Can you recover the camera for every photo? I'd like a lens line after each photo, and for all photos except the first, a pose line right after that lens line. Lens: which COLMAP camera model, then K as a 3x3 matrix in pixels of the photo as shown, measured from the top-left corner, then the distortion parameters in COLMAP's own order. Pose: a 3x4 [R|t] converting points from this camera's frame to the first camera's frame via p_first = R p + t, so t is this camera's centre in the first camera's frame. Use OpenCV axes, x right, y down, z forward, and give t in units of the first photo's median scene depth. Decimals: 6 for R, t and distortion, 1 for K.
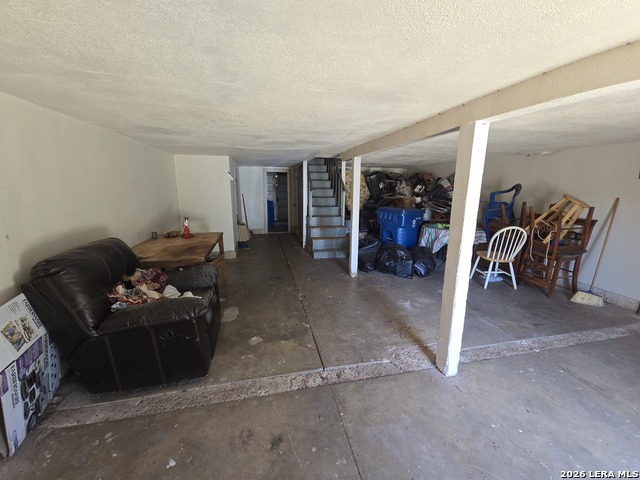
lens RADIAL K [[260.5, 0, 321.2], [0, 260.5, 239.5], [0, 0, 1]] dist [0.000932, -0.000319]
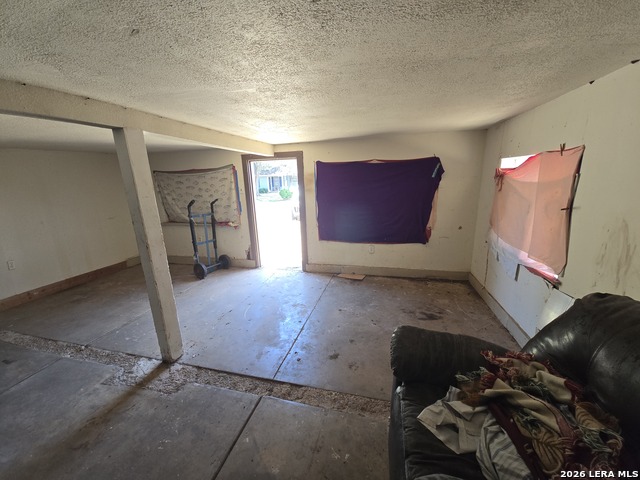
lens RADIAL K [[260.5, 0, 321.2], [0, 260.5, 239.5], [0, 0, 1]] dist [0.000932, -0.000319]
pose [[-0.889518, -0.084155, 0.449083, -0.415919], [0.123403, 0.902112, 0.413479, -0.254760], [-0.439920, 0.423215, -0.792060, 1.119510]]
